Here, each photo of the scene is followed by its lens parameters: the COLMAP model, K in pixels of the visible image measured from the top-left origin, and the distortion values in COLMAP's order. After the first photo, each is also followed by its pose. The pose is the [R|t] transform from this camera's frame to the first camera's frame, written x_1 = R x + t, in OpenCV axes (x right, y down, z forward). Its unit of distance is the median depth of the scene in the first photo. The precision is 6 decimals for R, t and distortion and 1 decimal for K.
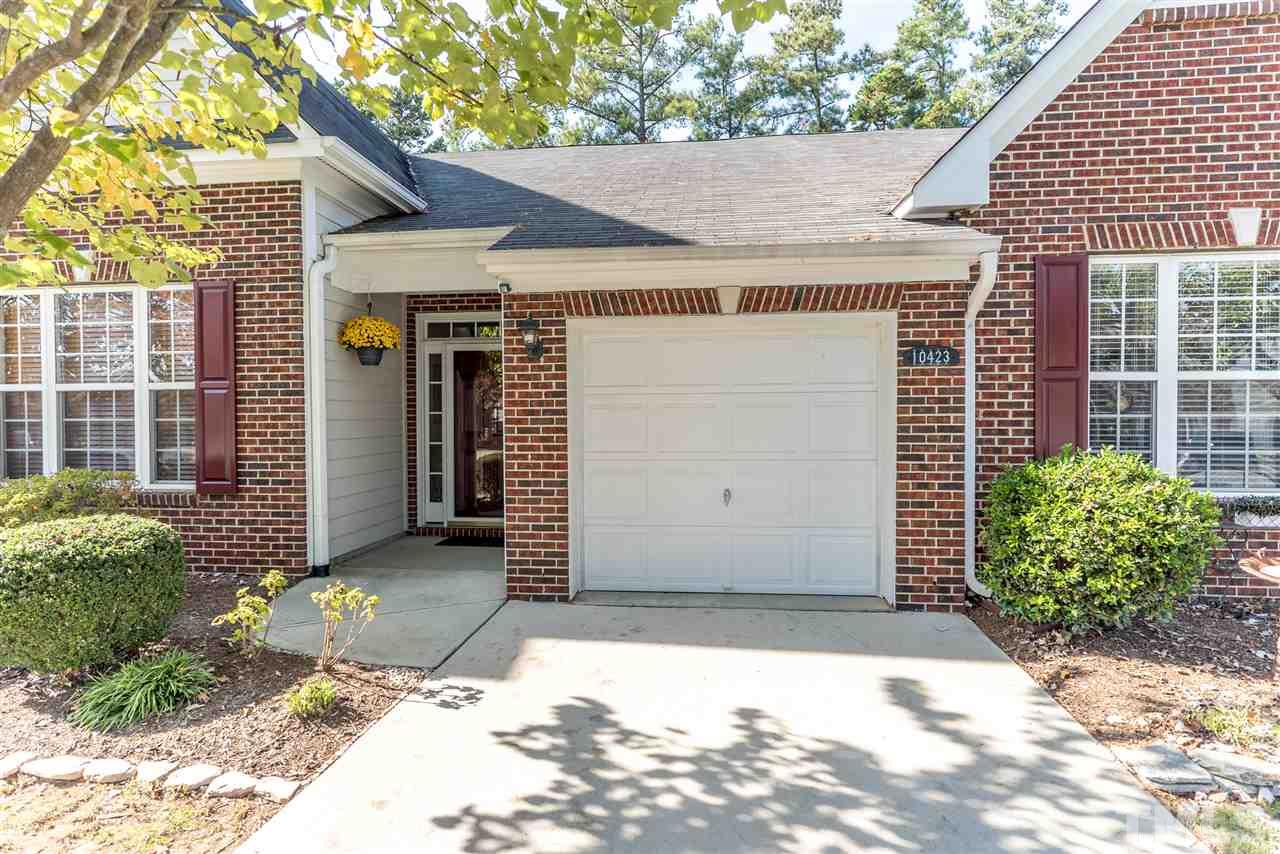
lens RADIAL K [[654.5, 0, 637.3], [0, 654.5, 427.6], [0, 0, 1]] dist [-0.001436, -0.000225]
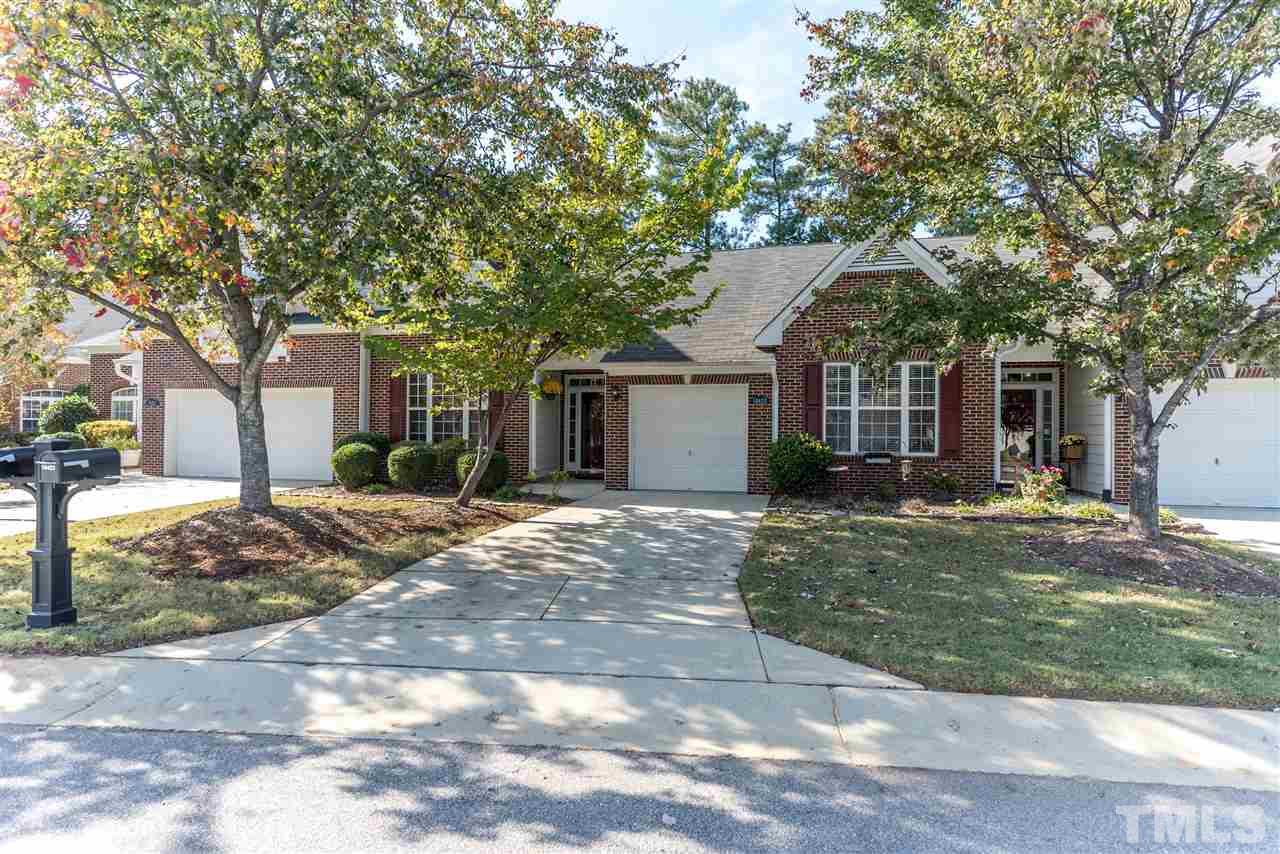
lens RADIAL K [[654.5, 0, 637.3], [0, 654.5, 427.6], [0, 0, 1]] dist [-0.001436, -0.000225]
pose [[0.990829, 0.010278, -0.134733, 0.285682], [-0.013303, 0.999679, -0.021569, 0.063725], [0.134468, 0.023164, 0.990647, -1.625474]]
